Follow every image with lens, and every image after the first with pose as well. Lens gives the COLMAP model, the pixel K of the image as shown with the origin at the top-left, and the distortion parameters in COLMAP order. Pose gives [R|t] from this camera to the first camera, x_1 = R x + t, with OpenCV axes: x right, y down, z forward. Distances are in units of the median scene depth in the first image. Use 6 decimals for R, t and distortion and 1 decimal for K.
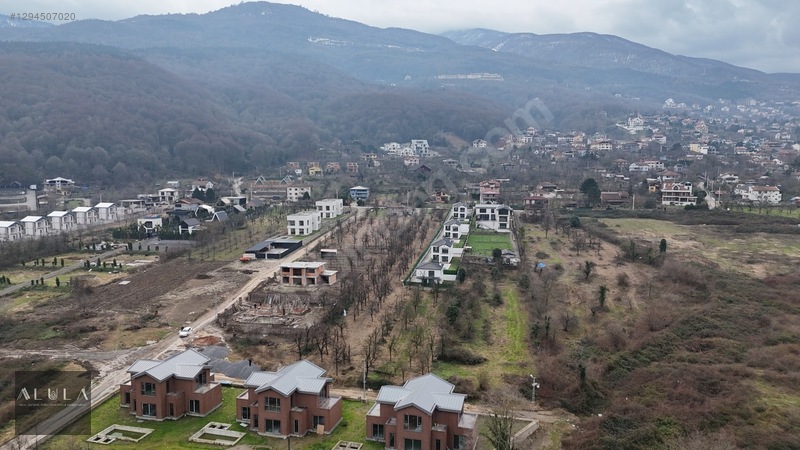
lens RADIAL K [[587.8, 0, 400.0], [0, 587.8, 225.0], [0, 0, 1]] dist [0.092007, -0.082823]
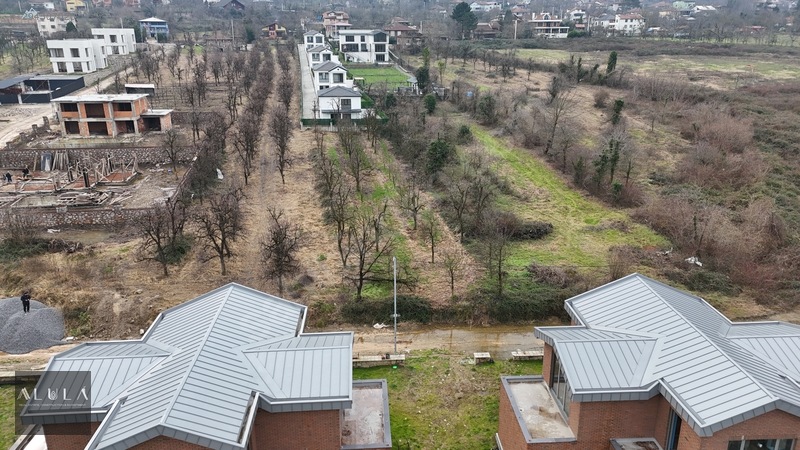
lens RADIAL K [[587.8, 0, 400.0], [0, 587.8, 225.0], [0, 0, 1]] dist [0.092007, -0.082823]
pose [[0.940536, -0.110177, 0.321331, -0.070170], [0.042252, 0.976538, 0.211159, 0.054061], [-0.337057, -0.185025, 0.923124, 0.274413]]
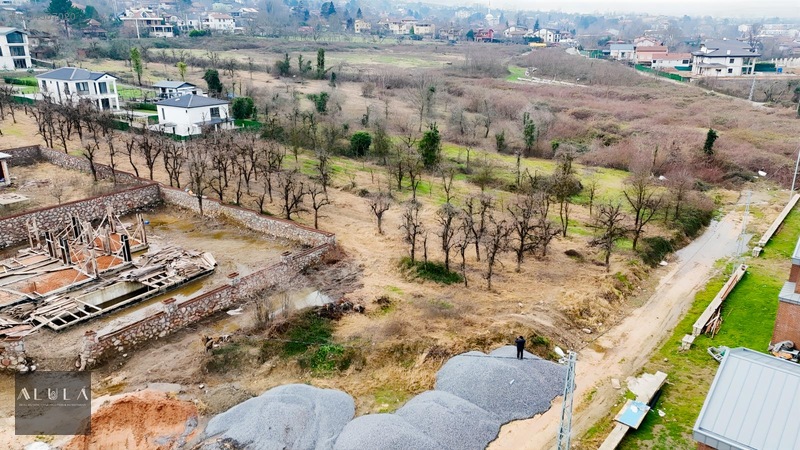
lens RADIAL K [[587.8, 0, 400.0], [0, 587.8, 225.0], [0, 0, 1]] dist [0.092007, -0.082823]
pose [[0.409427, -0.297494, 0.862477, -0.246389], [0.115012, 0.954632, 0.274683, 0.035568], [-0.905064, -0.013268, 0.425068, 0.428223]]
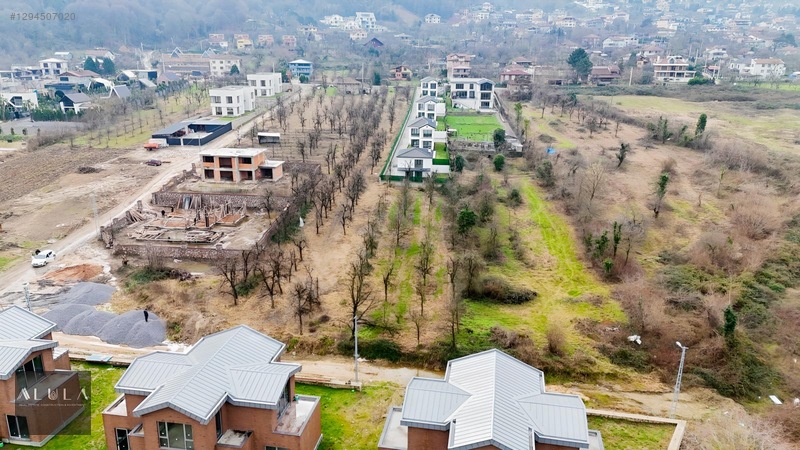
lens RADIAL K [[587.8, 0, 400.0], [0, 587.8, 225.0], [0, 0, 1]] dist [0.092007, -0.082823]
pose [[0.994548, -0.022060, 0.101921, -0.030037], [0.003553, 0.983969, 0.178305, 0.019850], [-0.104221, -0.176971, 0.978682, 0.197364]]
